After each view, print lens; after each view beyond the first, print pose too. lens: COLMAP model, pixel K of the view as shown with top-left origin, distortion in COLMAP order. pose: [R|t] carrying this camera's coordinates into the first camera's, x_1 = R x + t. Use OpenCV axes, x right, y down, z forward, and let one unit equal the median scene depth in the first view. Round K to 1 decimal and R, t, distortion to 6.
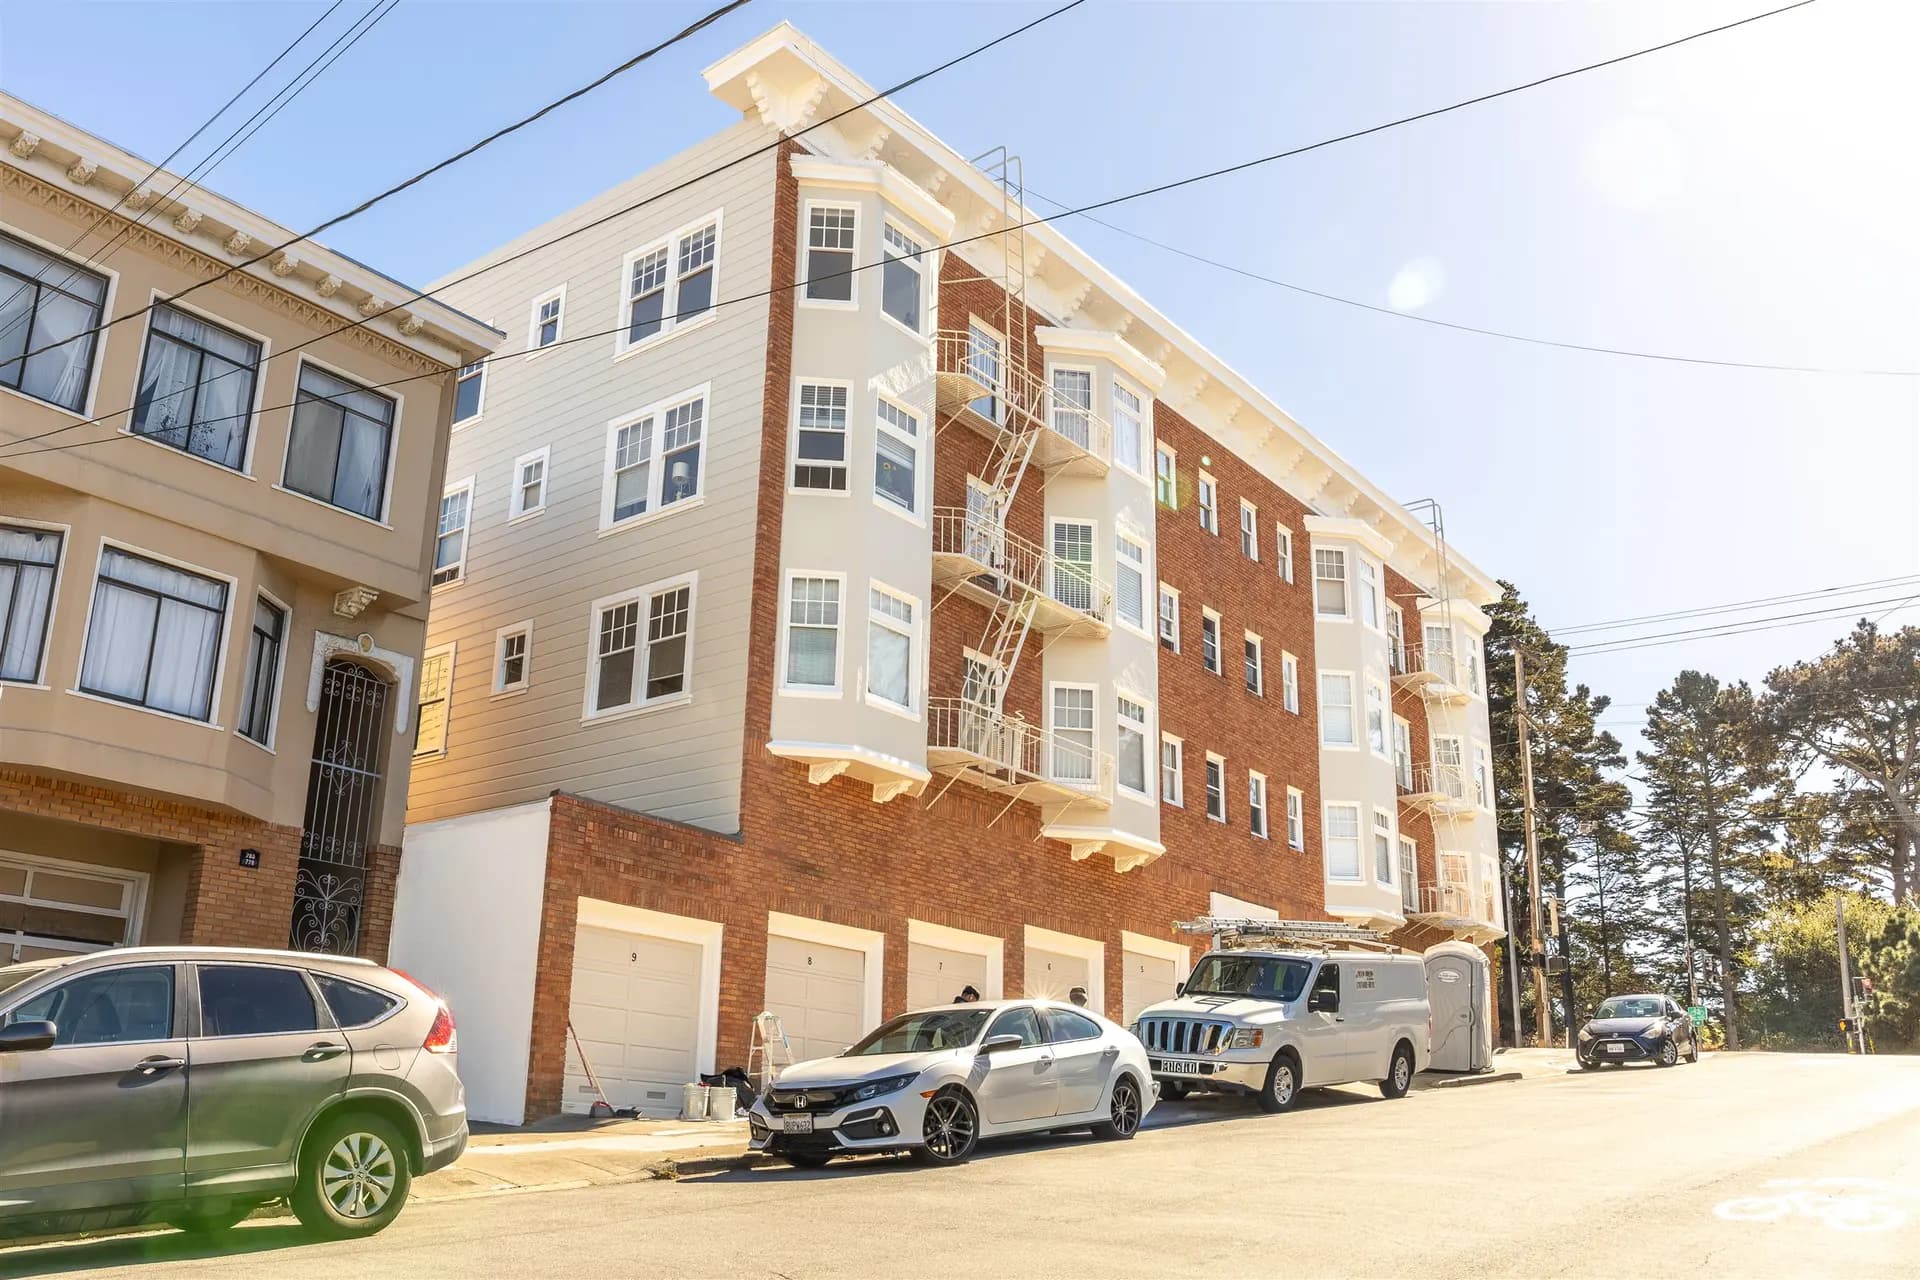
lens RADIAL K [[1624.0, 0, 960.0], [0, 1624.0, 640.0], [0, 0, 1]] dist [-0.065597, 0.003483]
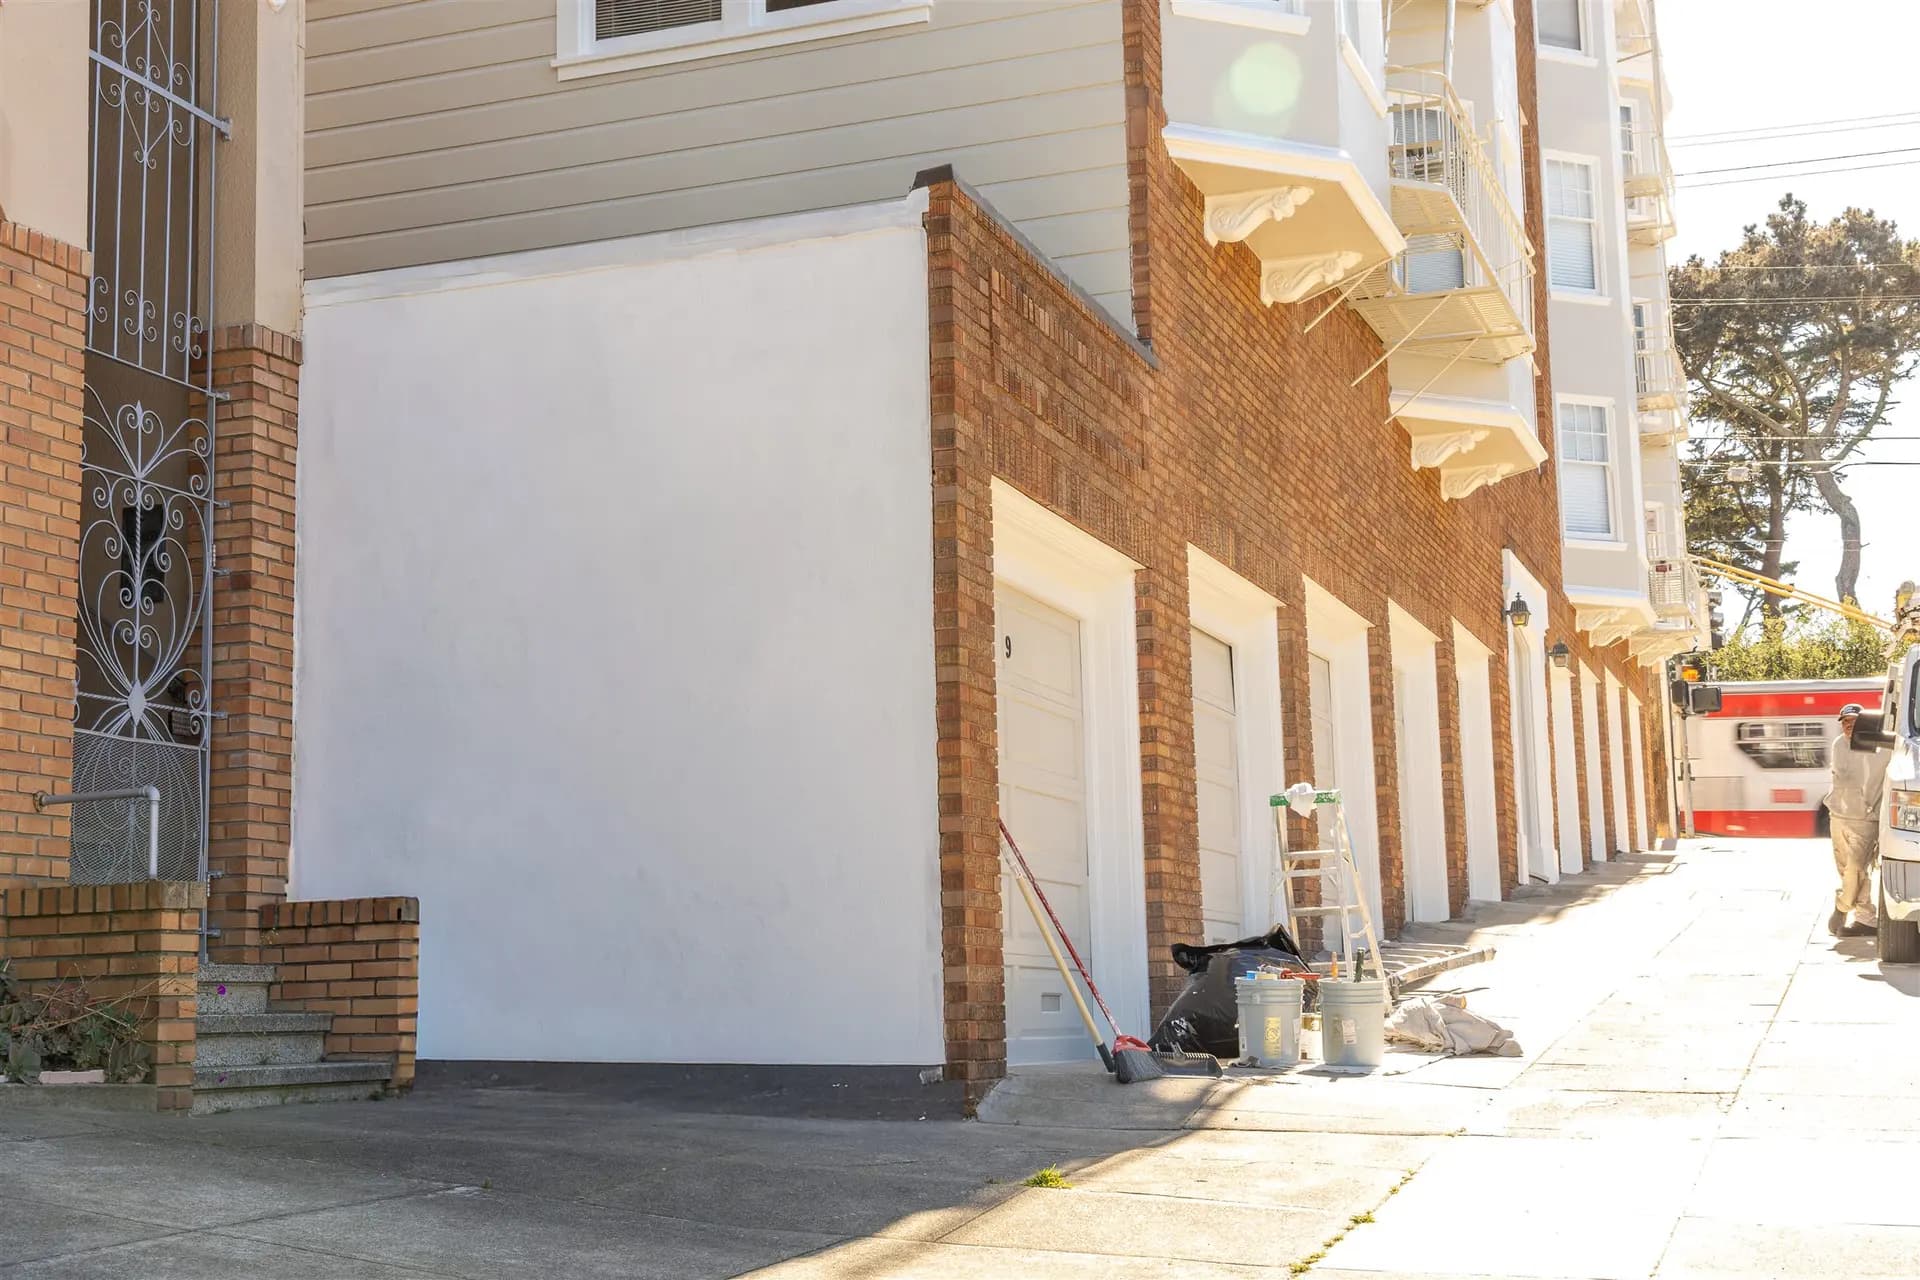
lens RADIAL K [[2486.0, 0, 960.0], [0, 2486.0, 640.0], [0, 0, 1]] dist [0.093756, -0.020364]
pose [[0.953126, 0.004365, 0.302542, -0.378399], [-0.055640, 0.985374, 0.161069, 0.098677], [-0.297414, -0.170352, 0.939428, 0.442462]]
